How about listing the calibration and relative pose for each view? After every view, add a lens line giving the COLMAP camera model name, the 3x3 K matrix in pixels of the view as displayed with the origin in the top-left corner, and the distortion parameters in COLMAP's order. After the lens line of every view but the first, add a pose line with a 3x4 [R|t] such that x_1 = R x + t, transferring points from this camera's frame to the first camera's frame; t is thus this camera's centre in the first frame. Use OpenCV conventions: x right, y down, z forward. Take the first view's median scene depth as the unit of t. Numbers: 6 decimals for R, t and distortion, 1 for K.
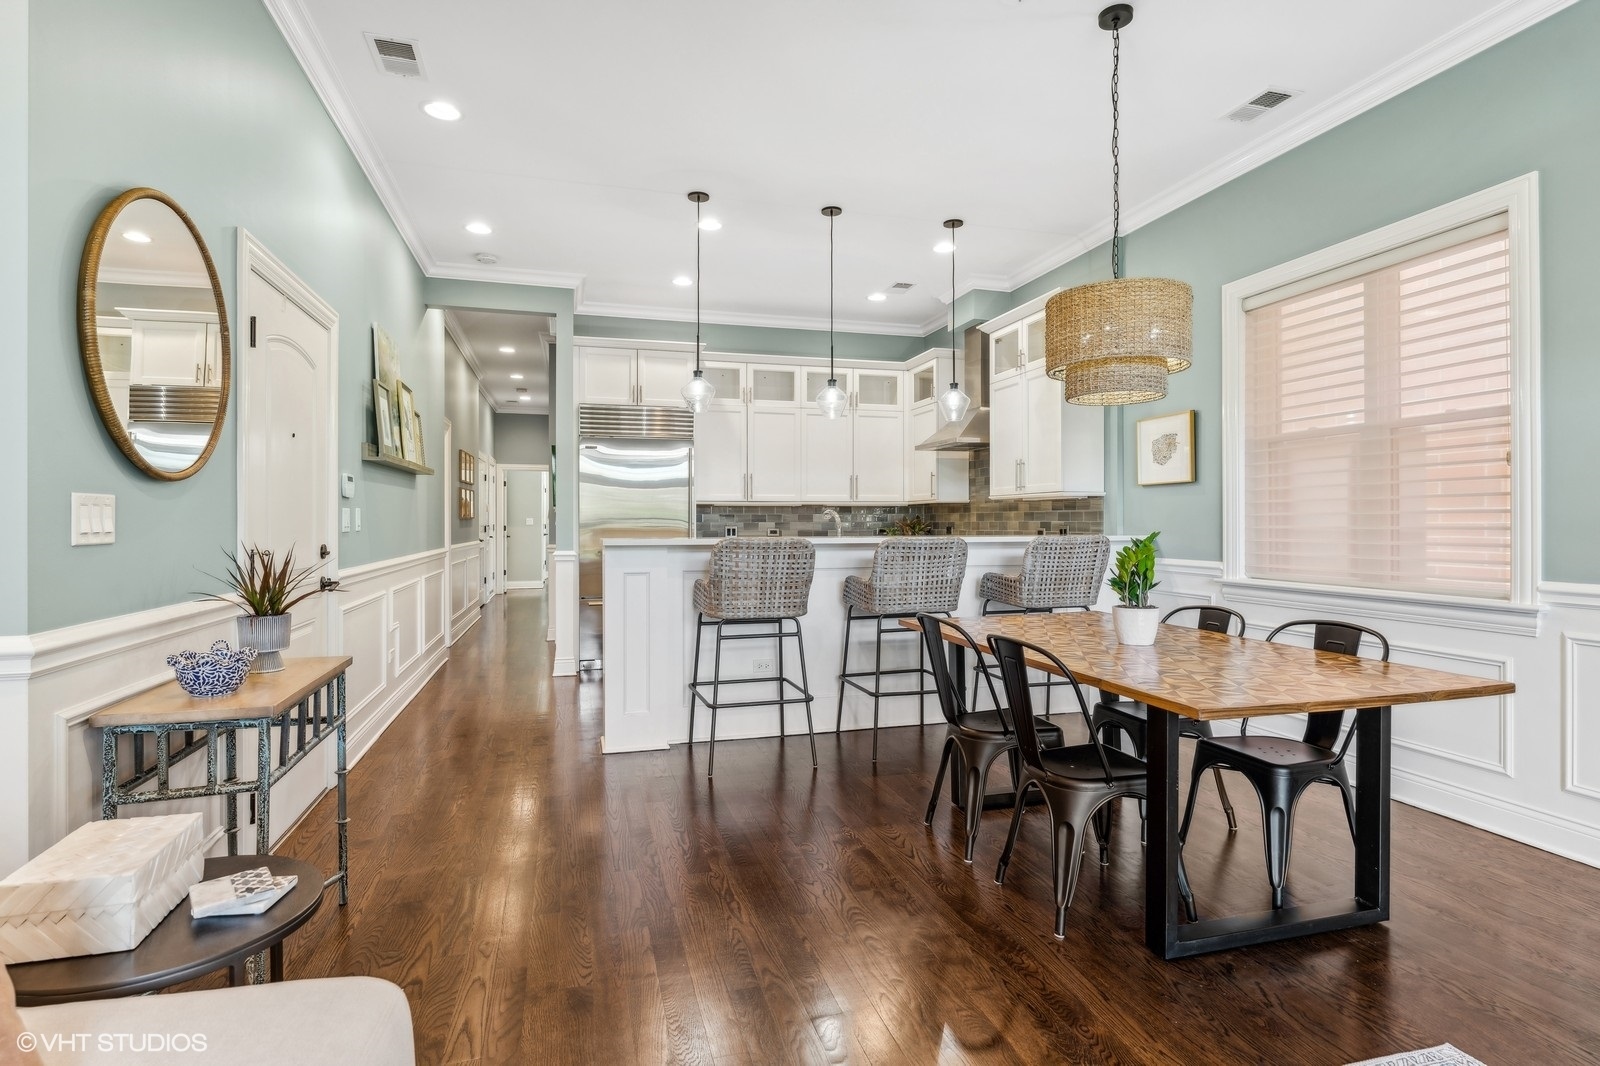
lens RADIAL K [[805.5, 0, 789.6], [0, 805.5, 520.5], [0, 0, 1]] dist [-0.004447, 0.002065]
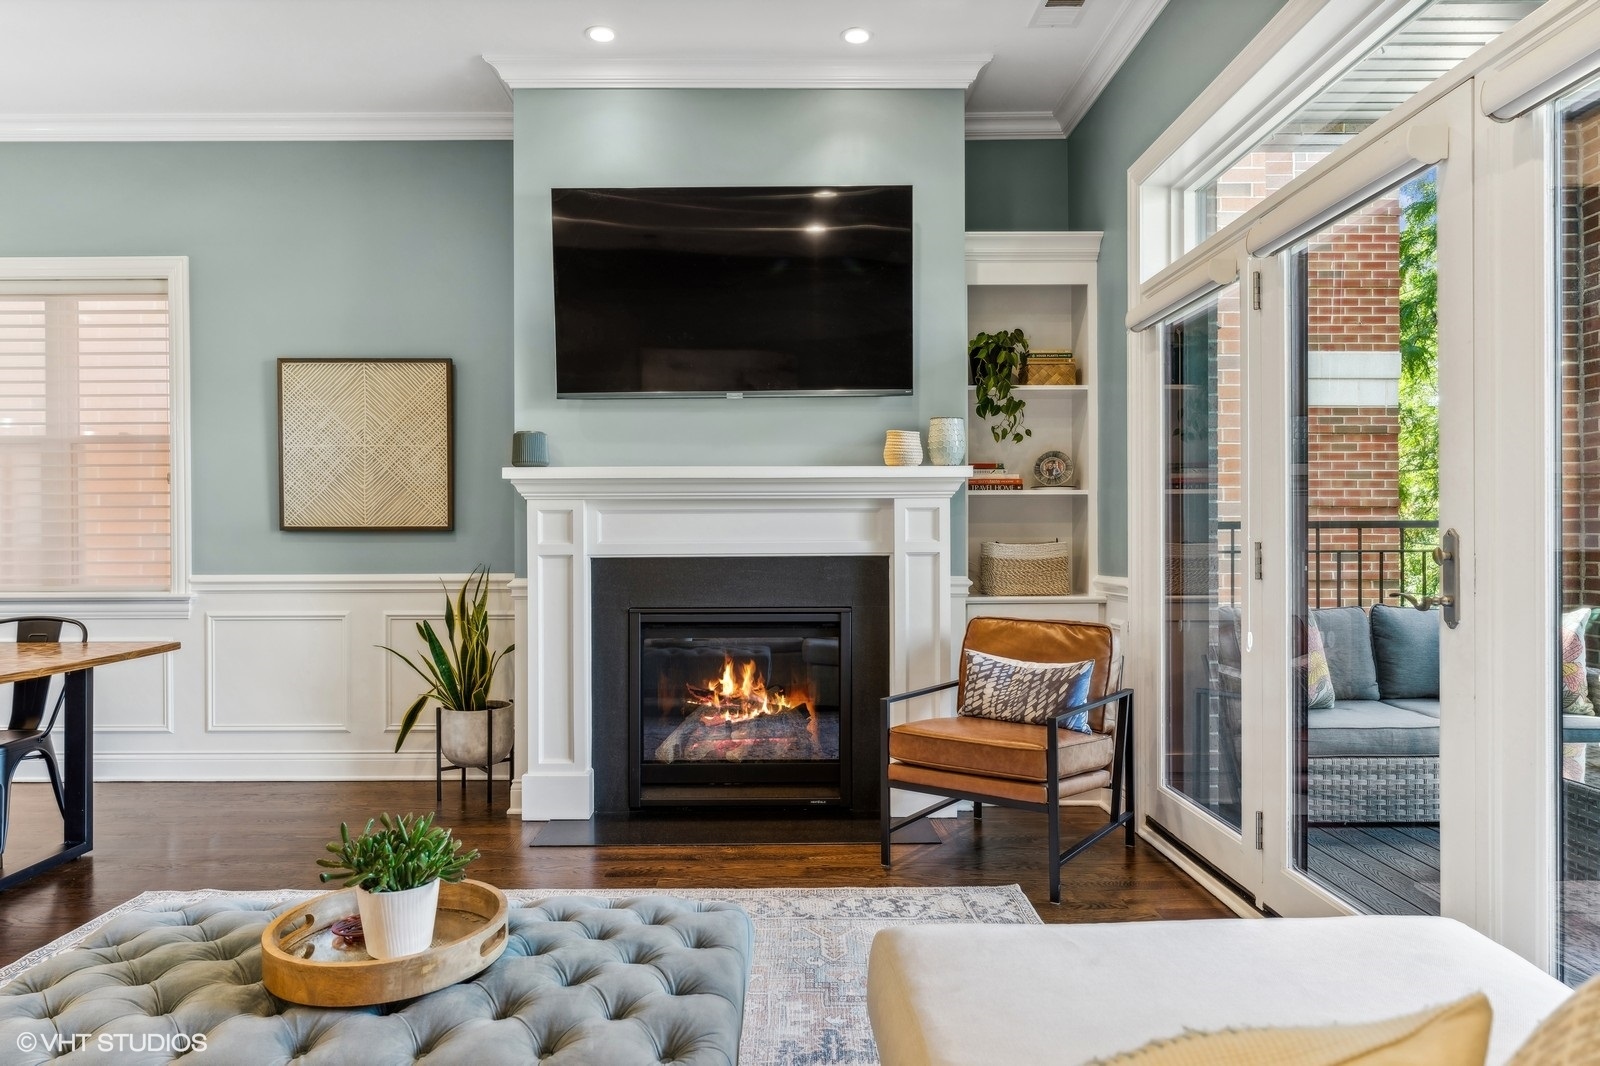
lens RADIAL K [[993.3, 0, 790.7], [0, 993.3, 543.1], [0, 0, 1]] dist [0.000033, -0.003829]
pose [[0.258349, -0.006368, 0.966031, -0.276504], [0.000758, 0.999979, 0.006389, 0.011520], [-0.966051, -0.000918, 0.258349, -0.265765]]
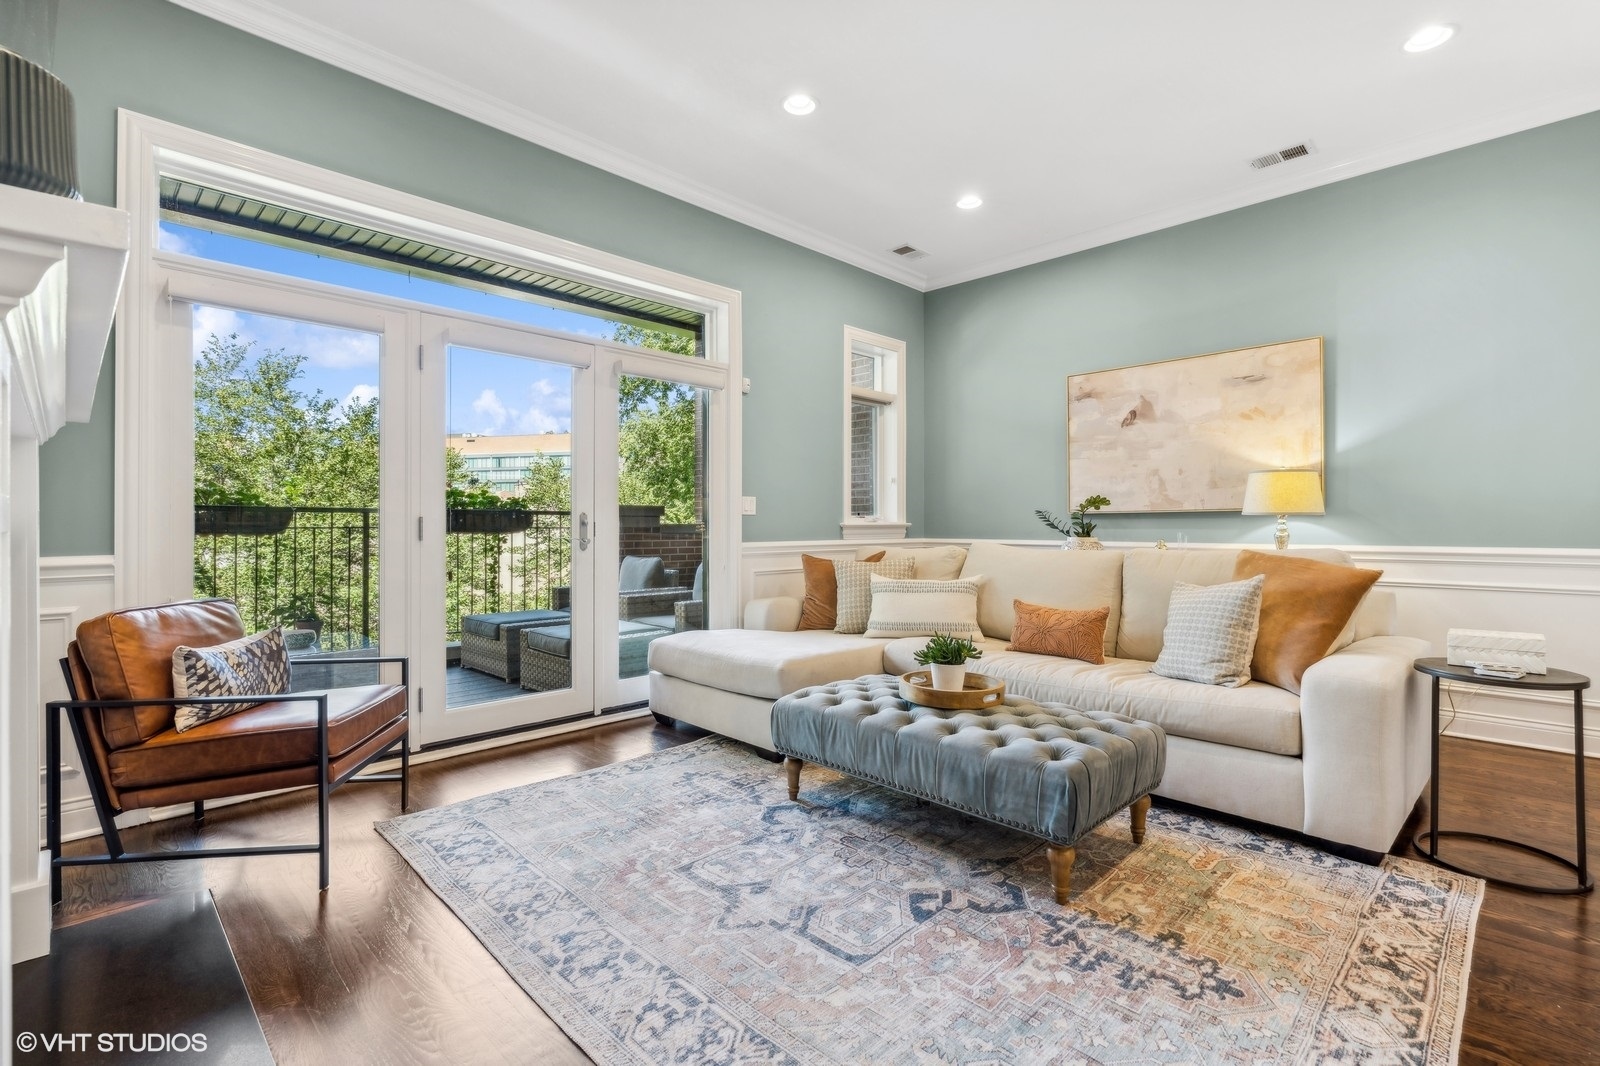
lens RADIAL K [[733.6, 0, 791.0], [0, 733.6, 527.6], [0, 0, 1]] dist [-0.005931, 0.001804]
pose [[-0.869396, -0.005084, -0.494091, 0.576805], [-0.002465, 0.999979, -0.005952, 0.031440], [0.494111, -0.003957, -0.869390, 0.554794]]
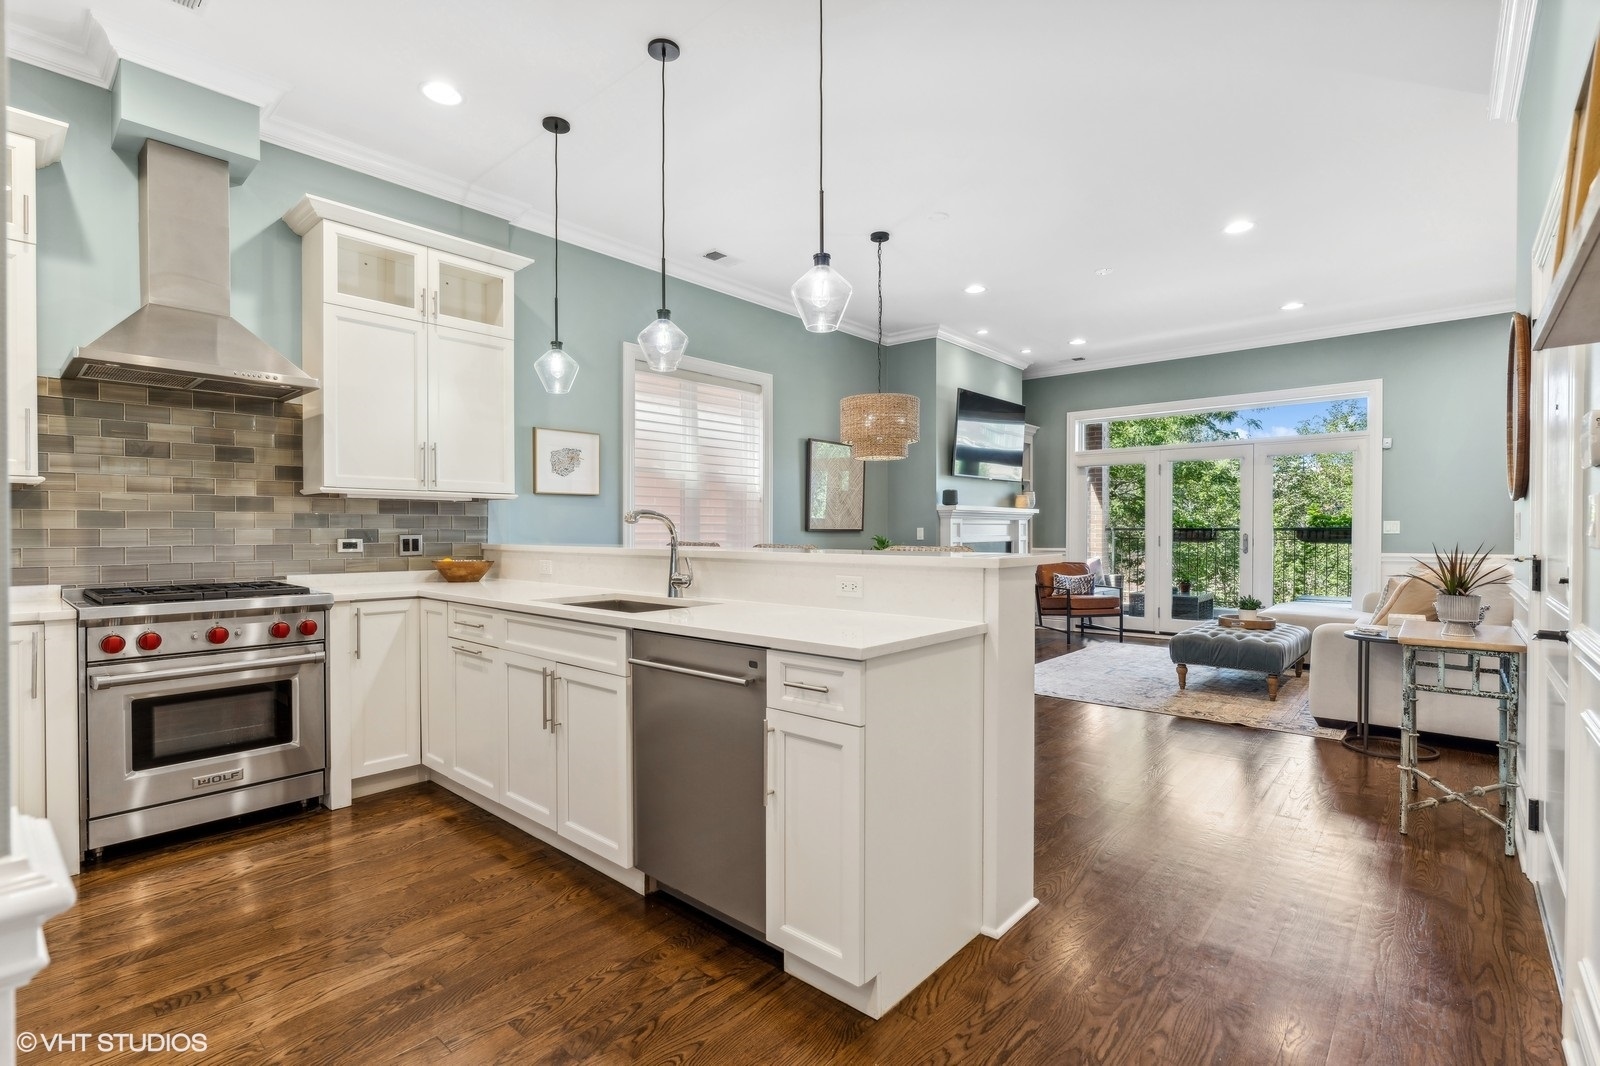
lens RADIAL K [[733.6, 0, 806.0], [0, 733.6, 538.4], [0, 0, 1]] dist [-0.005931, 0.001804]
pose [[-0.552253, -0.013402, 0.833569, -0.647635], [-0.004755, 0.999905, 0.012926, -0.001352], [-0.833663, 0.003175, -0.552264, 1.573272]]
